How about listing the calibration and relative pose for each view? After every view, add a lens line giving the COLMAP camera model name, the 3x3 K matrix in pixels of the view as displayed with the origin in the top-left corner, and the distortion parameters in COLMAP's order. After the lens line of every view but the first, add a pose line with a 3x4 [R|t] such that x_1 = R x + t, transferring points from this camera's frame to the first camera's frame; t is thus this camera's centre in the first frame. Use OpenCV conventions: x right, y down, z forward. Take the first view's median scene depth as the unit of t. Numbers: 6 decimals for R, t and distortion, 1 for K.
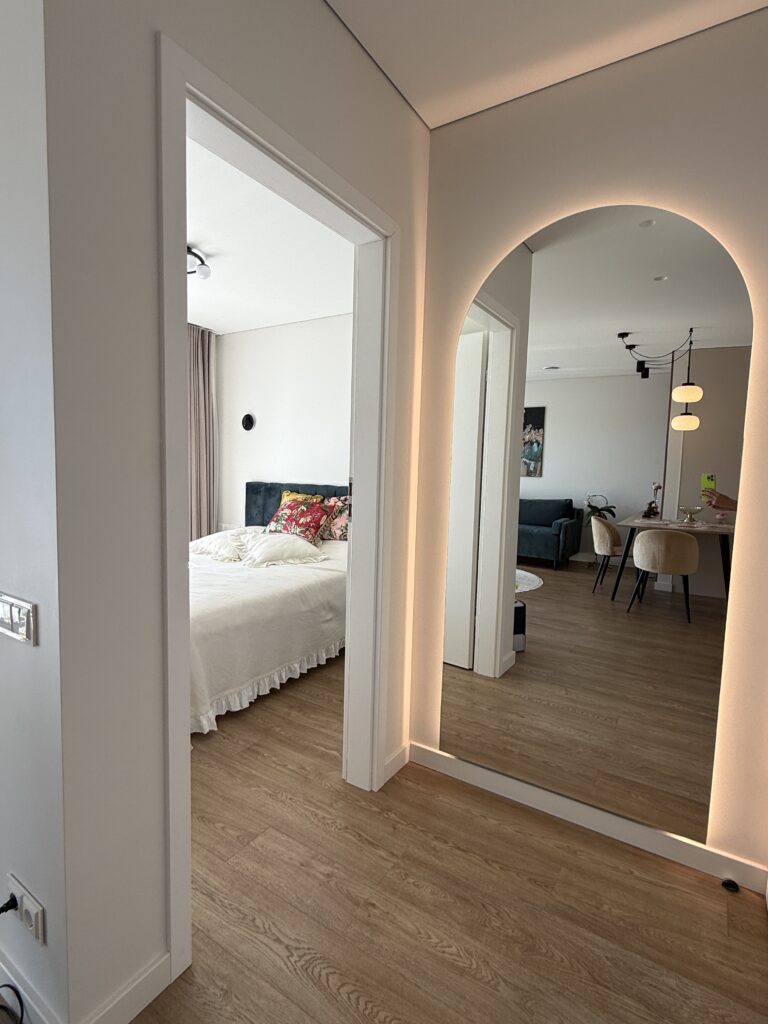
lens RADIAL K [[518.7, 0, 384.0], [0, 518.7, 512.0], [0, 0, 1]] dist [0.119114, -0.000064]
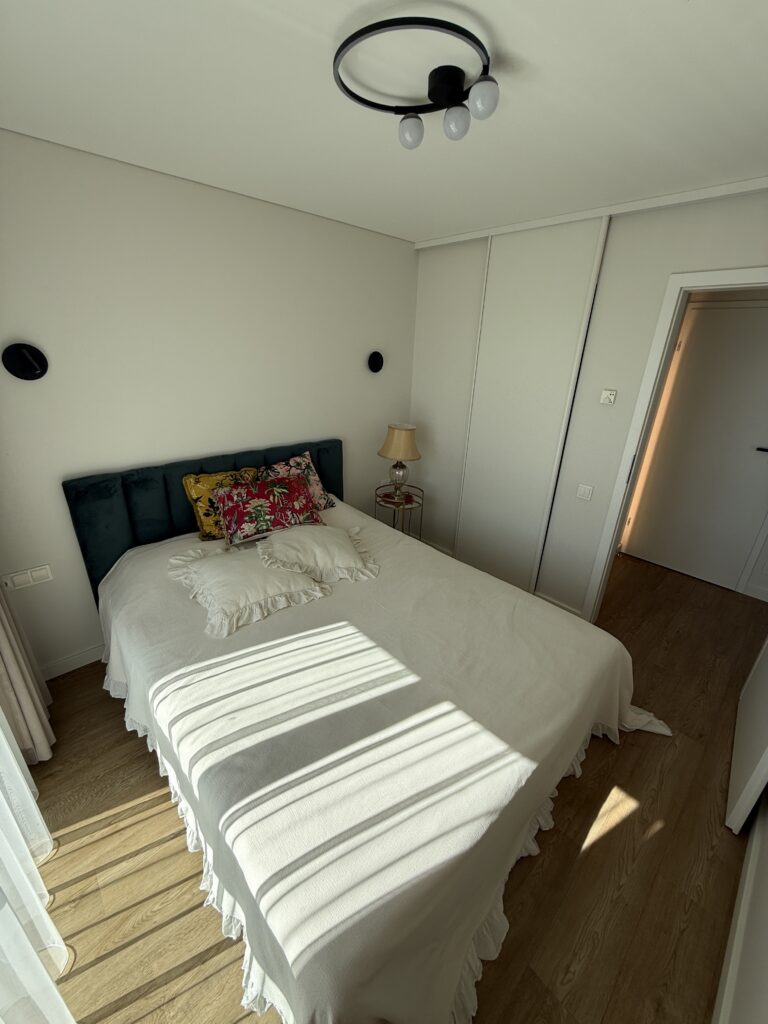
lens RADIAL K [[411.3, 0, 384.0], [0, 411.3, 512.0], [0, 0, 1]] dist [0.000293, 0.000001]
pose [[0.261010, -0.391616, 0.882333, -0.666007], [0.065384, 0.919089, 0.388588, -0.204976], [-0.963119, -0.043734, 0.265497, 0.687195]]
